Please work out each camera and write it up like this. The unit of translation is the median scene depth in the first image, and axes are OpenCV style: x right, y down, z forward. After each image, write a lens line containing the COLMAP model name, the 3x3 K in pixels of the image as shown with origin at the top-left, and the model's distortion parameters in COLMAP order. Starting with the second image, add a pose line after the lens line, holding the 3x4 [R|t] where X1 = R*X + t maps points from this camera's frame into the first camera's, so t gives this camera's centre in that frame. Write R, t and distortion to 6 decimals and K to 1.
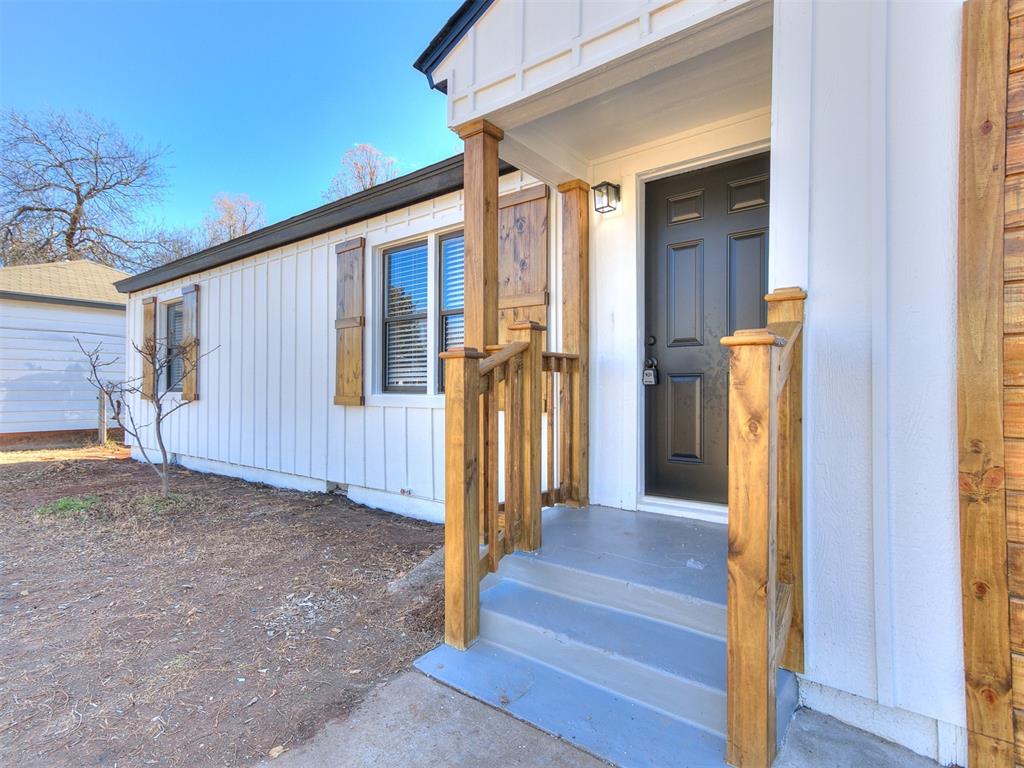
lens RADIAL K [[535.2, 0, 500.8], [0, 535.2, 388.4], [0, 0, 1]] dist [0.007211, -0.001082]
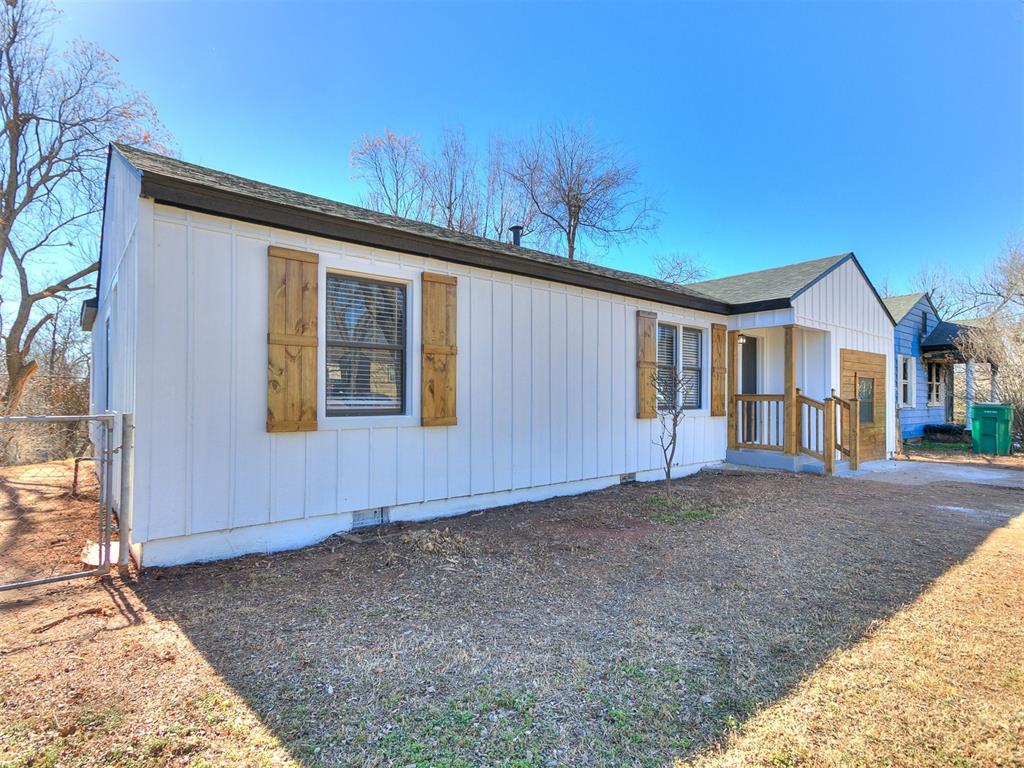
lens RADIAL K [[535.2, 0, 500.8], [0, 535.2, 388.4], [0, 0, 1]] dist [0.007211, -0.001082]
pose [[0.207724, 0.024110, 0.977890, -1.728024], [0.002640, 0.999679, -0.025208, -0.013783], [-0.978184, 0.007817, 0.207594, 1.010743]]
